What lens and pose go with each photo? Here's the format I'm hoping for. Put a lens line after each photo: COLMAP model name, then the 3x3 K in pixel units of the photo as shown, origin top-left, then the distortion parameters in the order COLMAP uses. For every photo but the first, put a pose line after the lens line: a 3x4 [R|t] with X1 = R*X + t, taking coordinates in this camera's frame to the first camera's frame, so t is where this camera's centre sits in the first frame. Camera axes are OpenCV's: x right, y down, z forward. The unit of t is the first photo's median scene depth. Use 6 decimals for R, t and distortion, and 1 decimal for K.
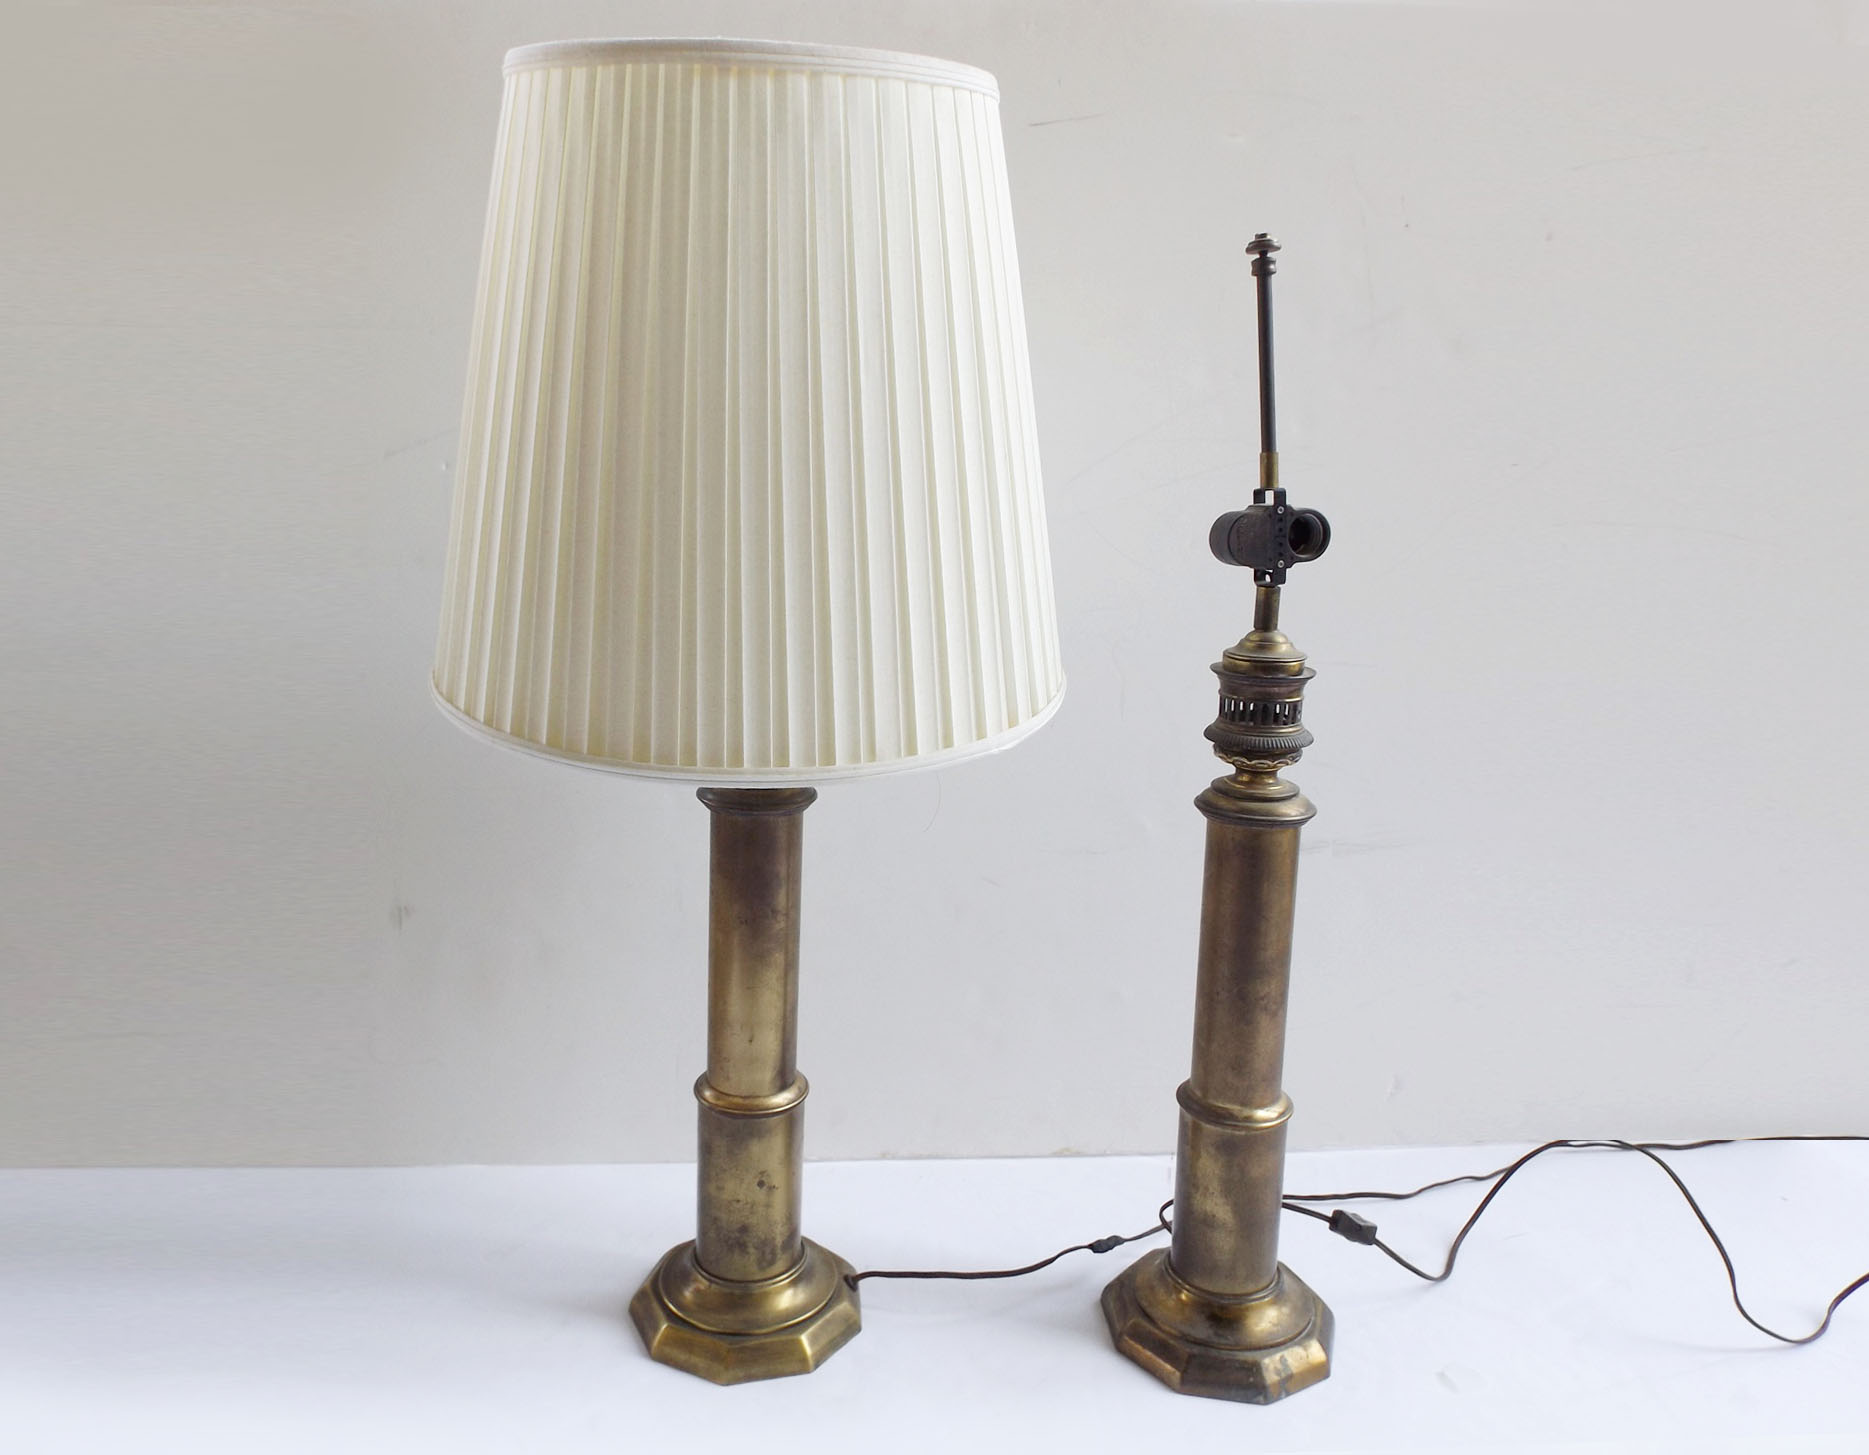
lens RADIAL K [[1568.6, 0, 938.5], [0, 1568.6, 672.4], [0, 0, 1]] dist [0.004603, 0.002179]
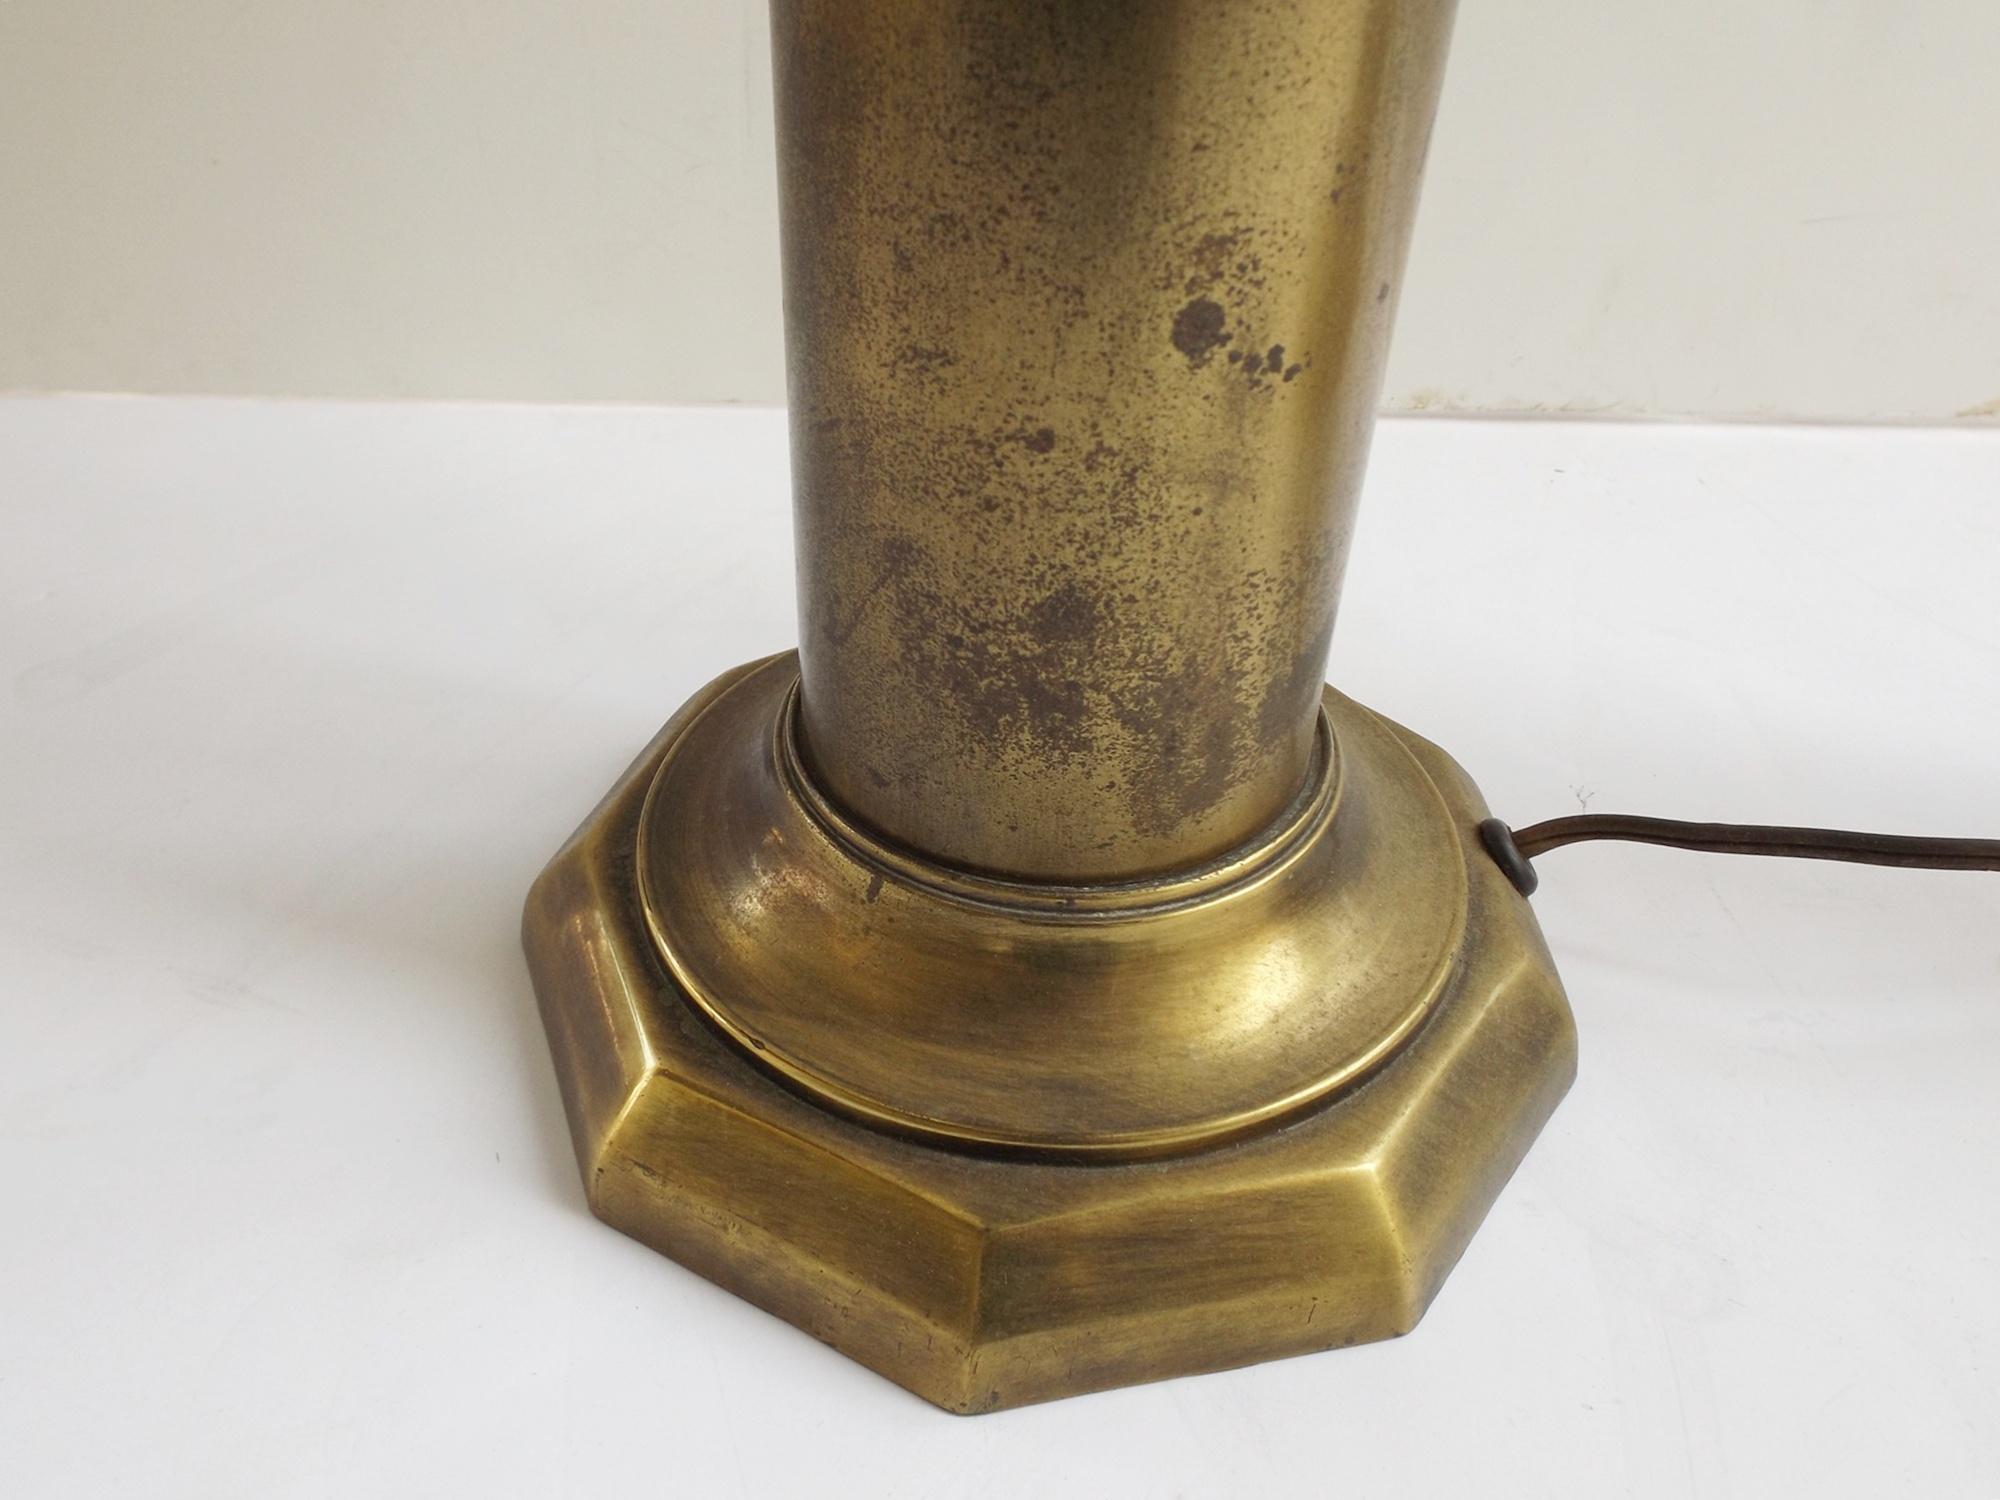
lens RADIAL K [[1409.2, 0, 1000.0], [0, 1409.2, 750.0], [0, 0, 1]] dist [0.003911, 0.001166]
pose [[0.998213, 0.037224, -0.046737, -0.120806], [-0.014025, 0.906341, 0.422314, 0.297801], [0.058080, -0.420904, 0.905244, 0.838875]]
